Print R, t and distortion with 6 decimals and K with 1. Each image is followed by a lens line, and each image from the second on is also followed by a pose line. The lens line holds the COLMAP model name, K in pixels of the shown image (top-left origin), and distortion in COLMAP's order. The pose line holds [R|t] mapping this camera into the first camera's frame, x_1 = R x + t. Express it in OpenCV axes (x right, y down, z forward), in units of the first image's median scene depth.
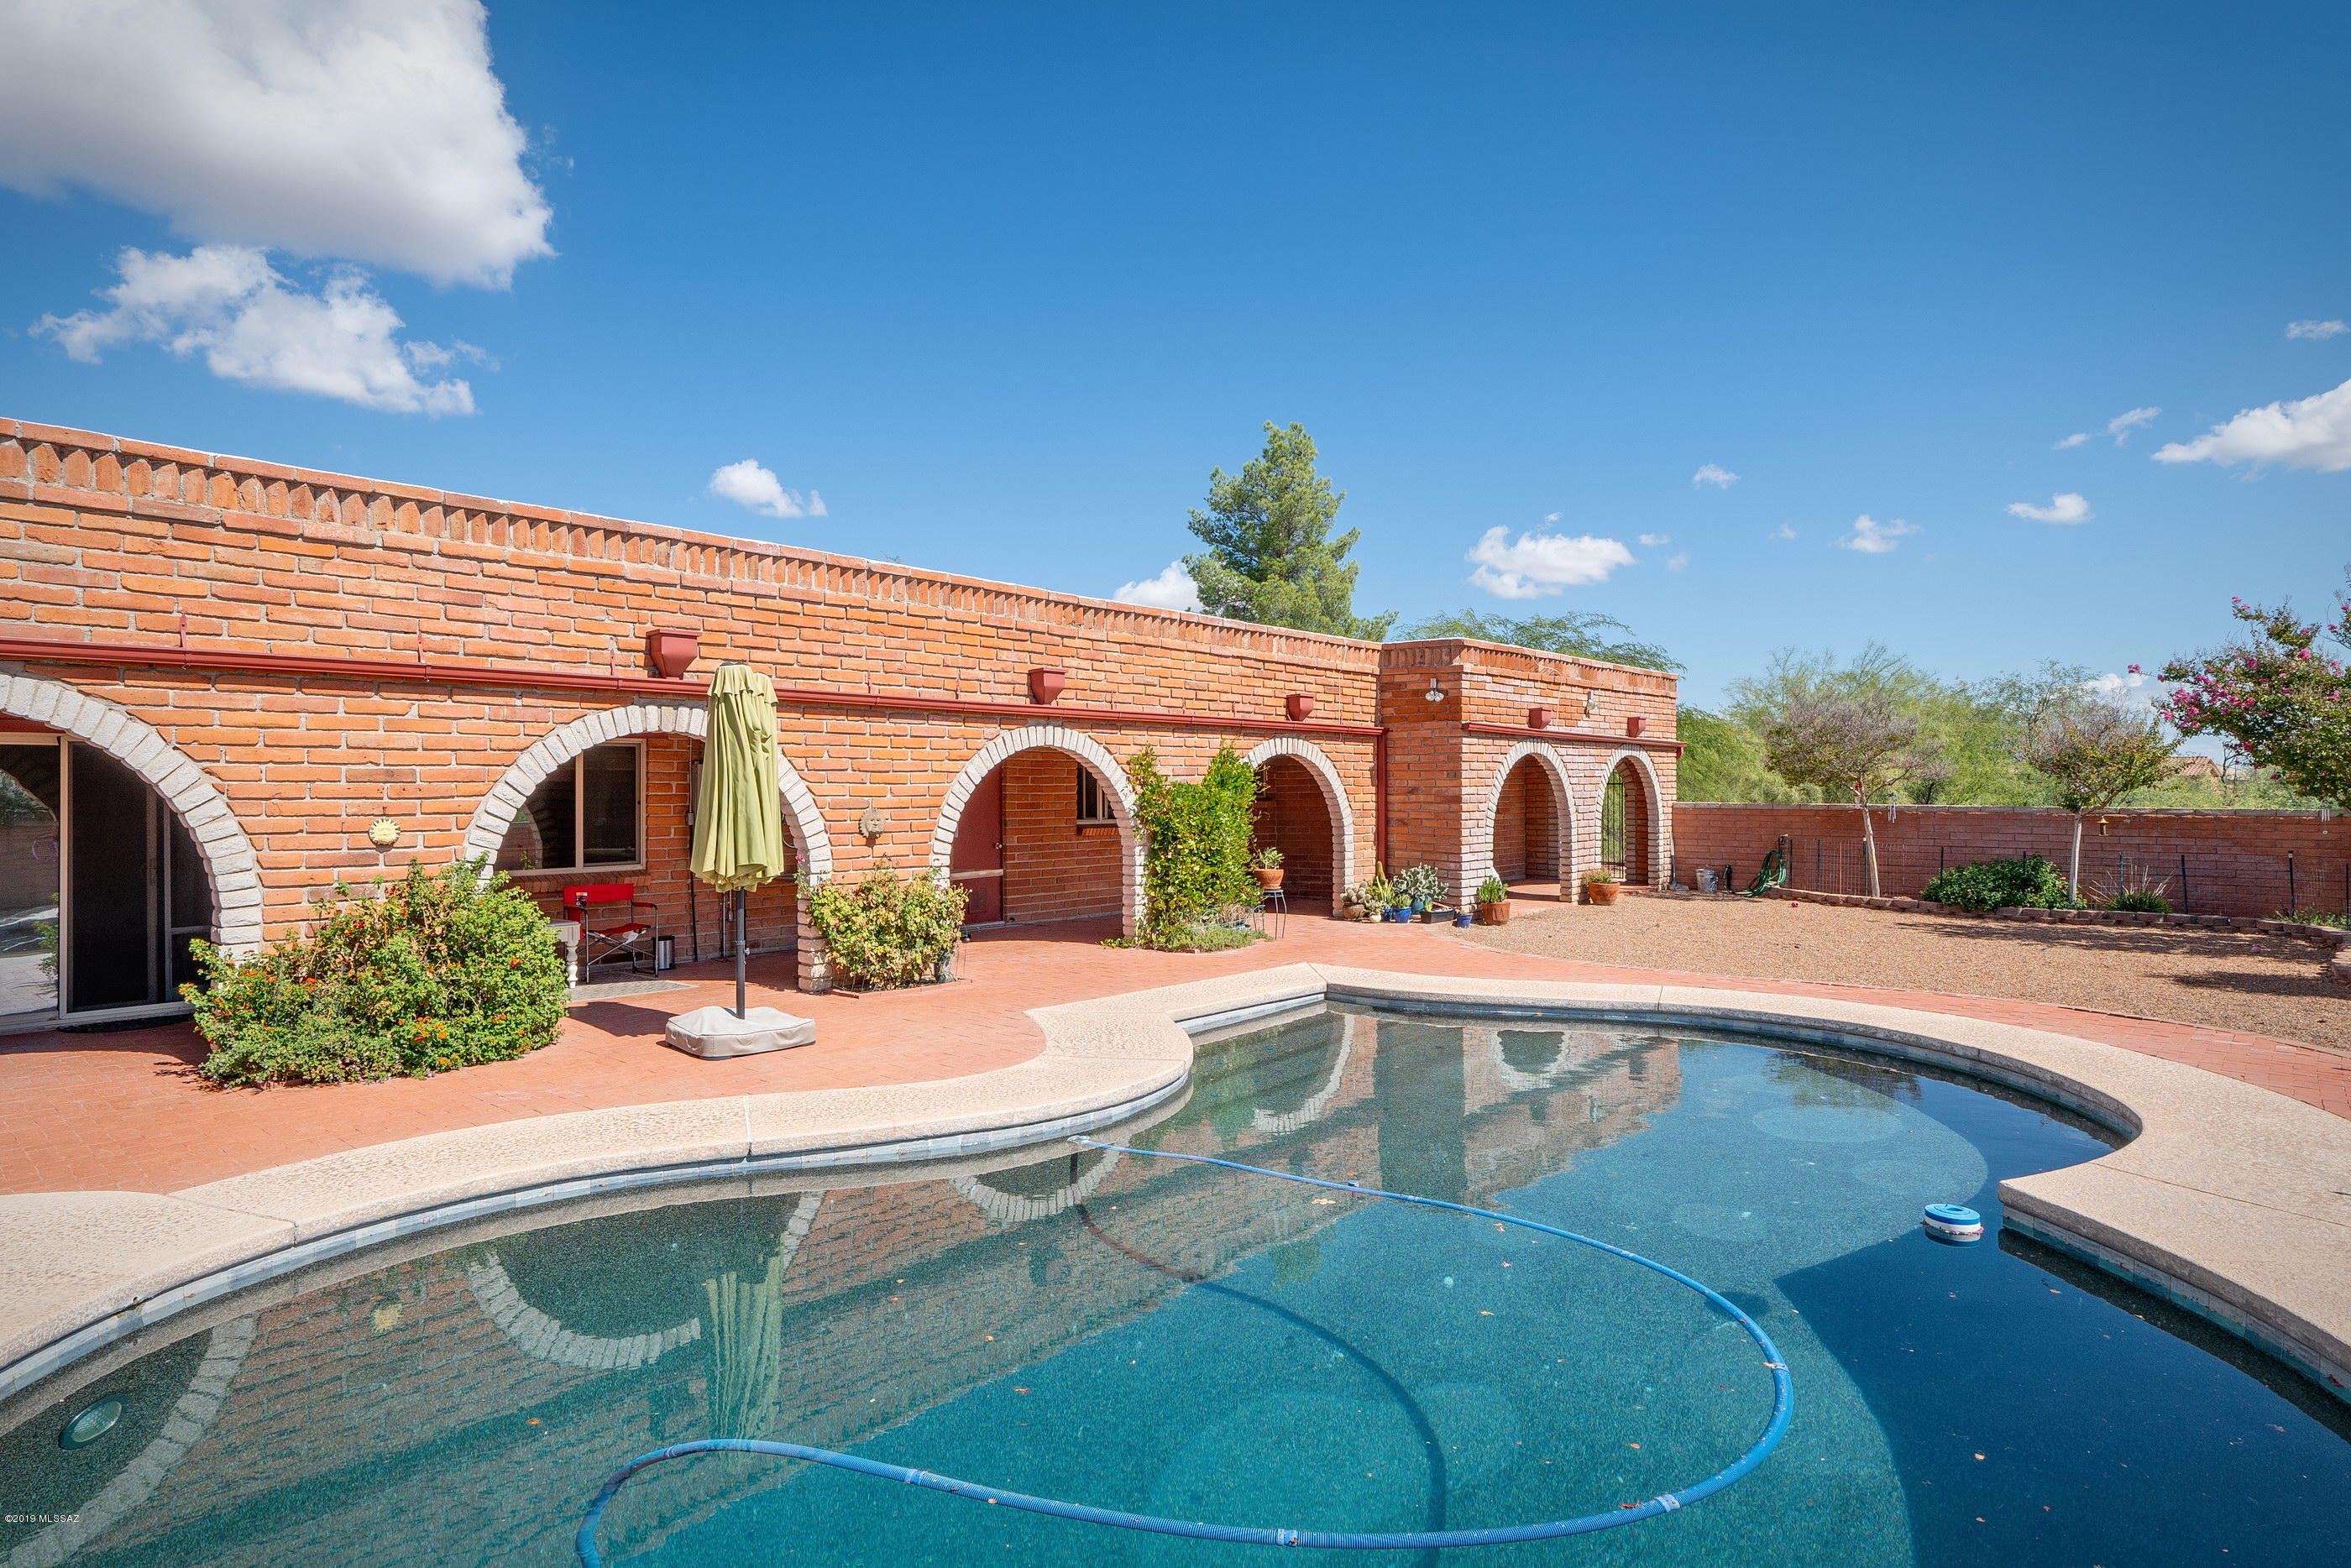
lens RADIAL K [[1178.6, 0, 1159.7], [0, 1178.6, 783.0], [0, 0, 1]] dist [-0.003220, -0.000392]
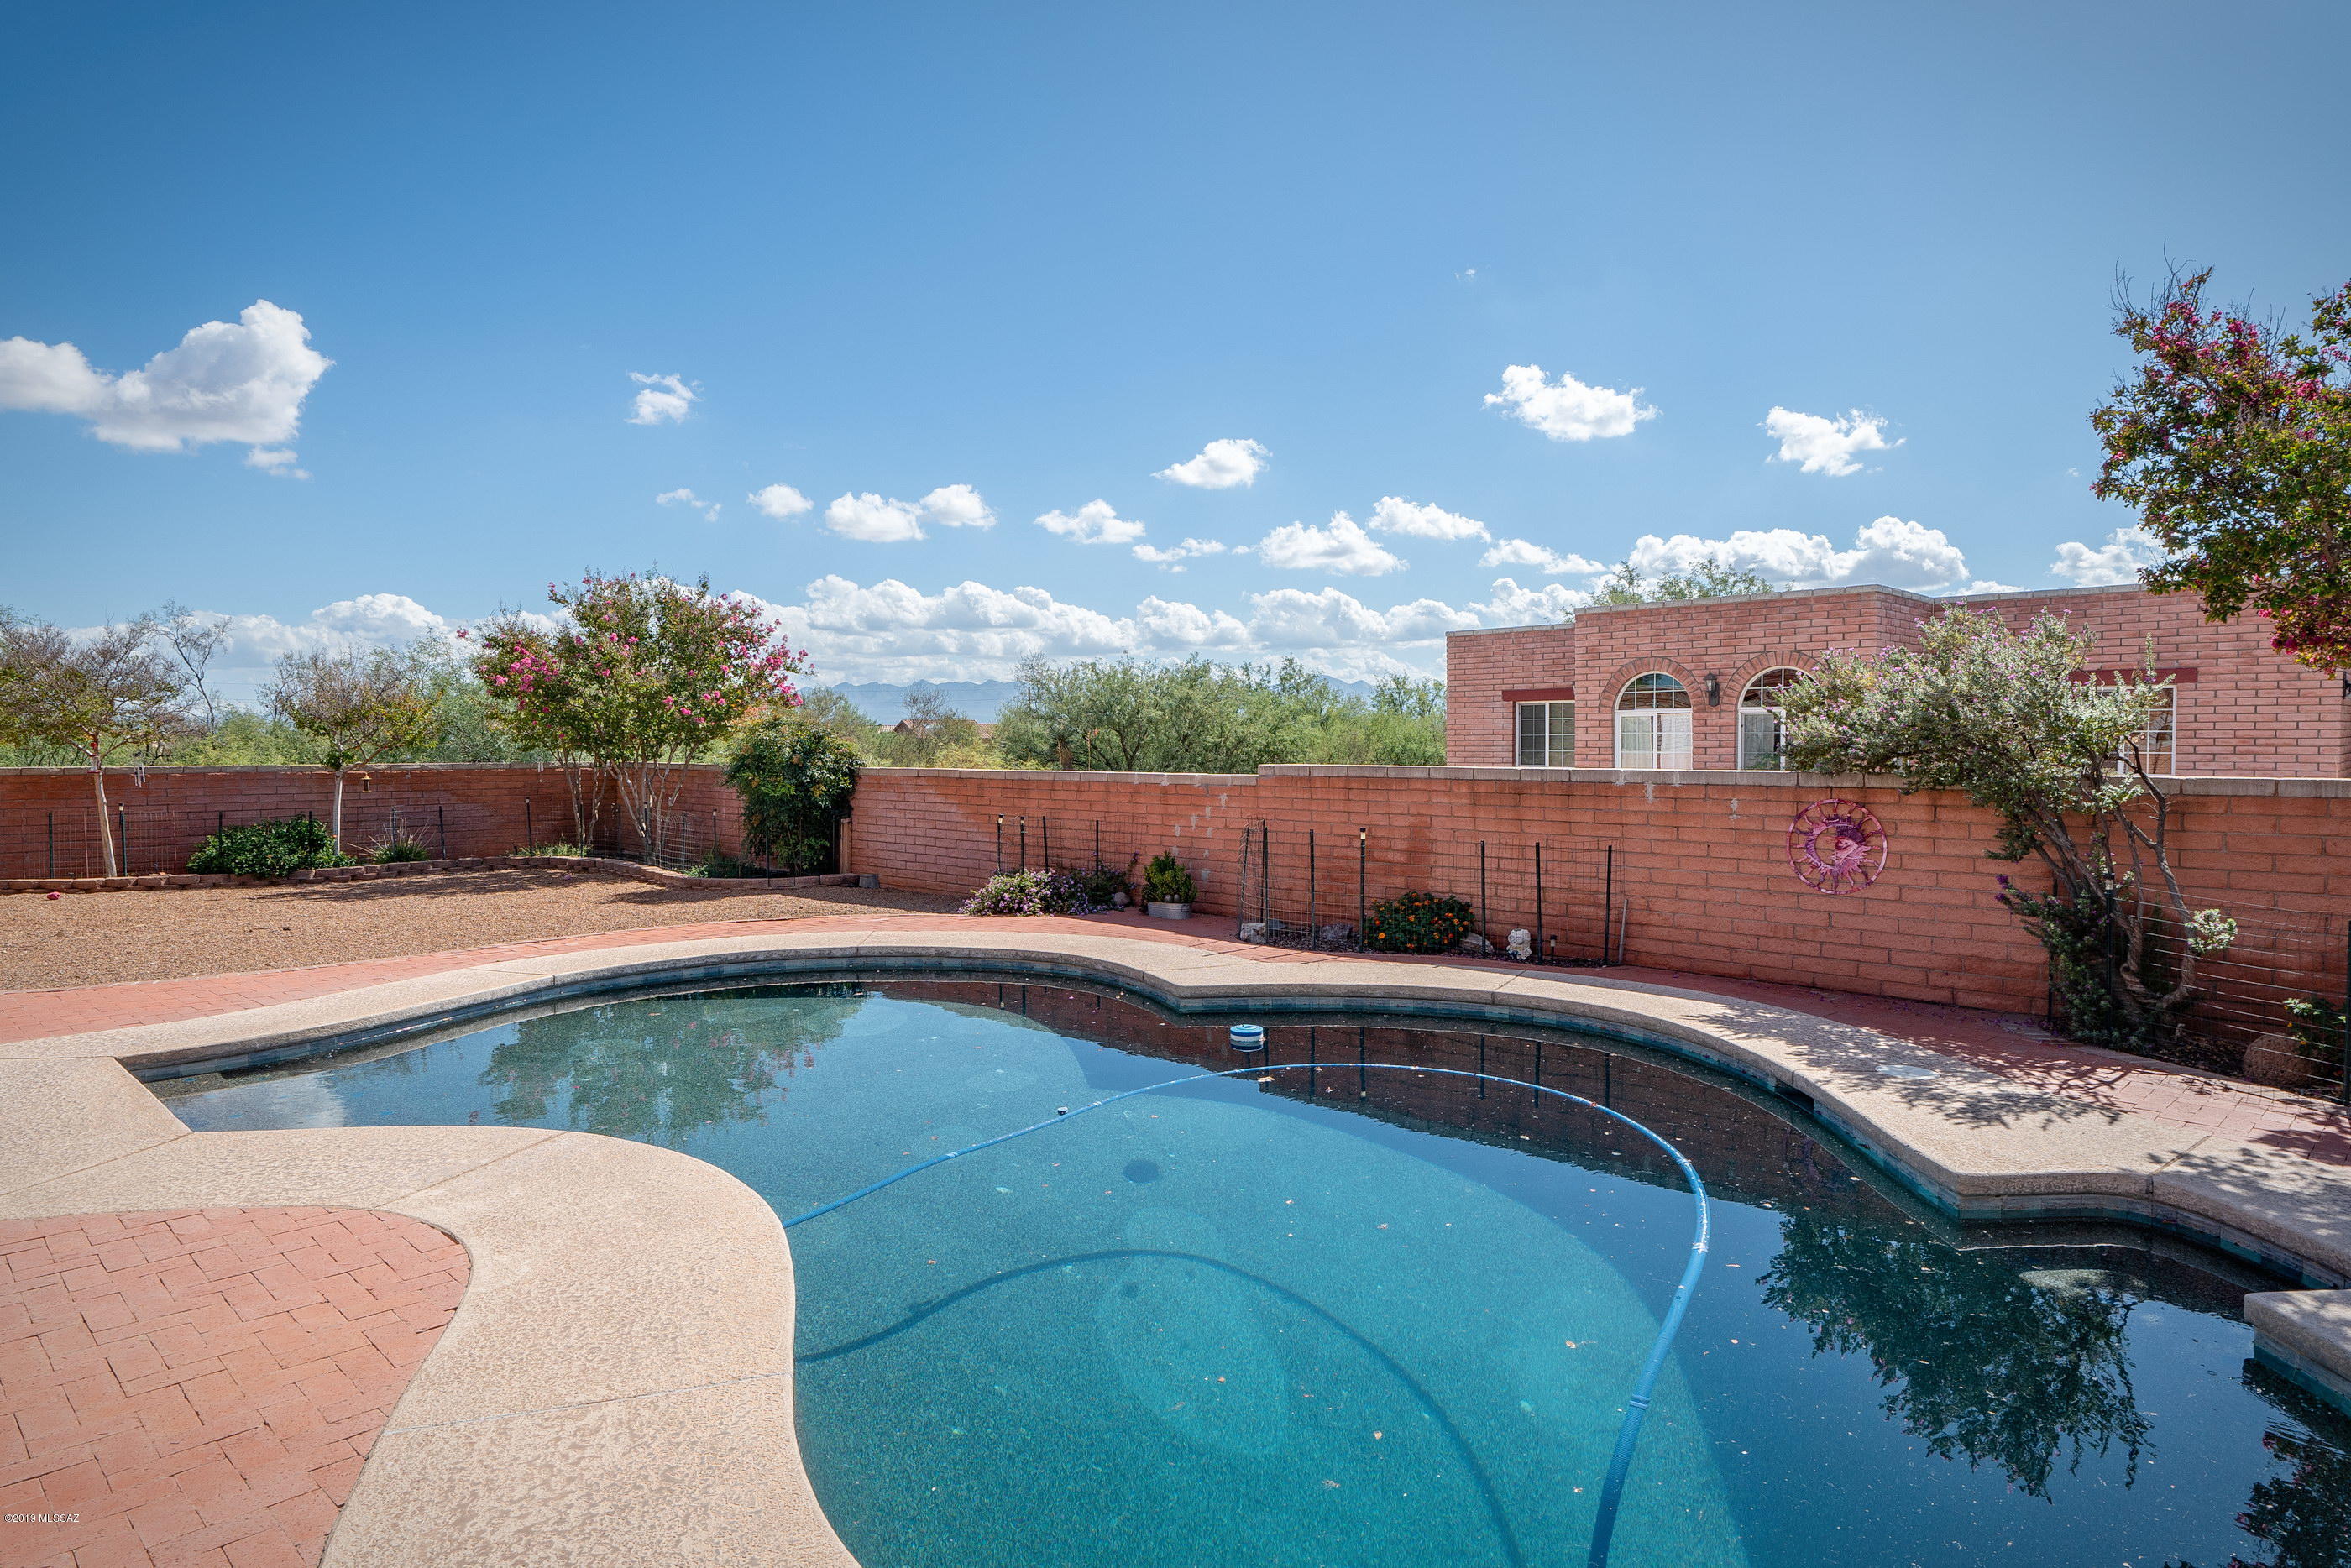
lens RADIAL K [[1244.2, 0, 1172.2], [0, 1244.2, 781.8], [0, 0, 1]] dist [-0.001873, -0.000253]
pose [[0.113454, -0.029757, 0.993098, -0.765519], [0.000521, 0.999553, 0.029891, 0.015686], [-0.993543, -0.002874, 0.113419, 0.698769]]
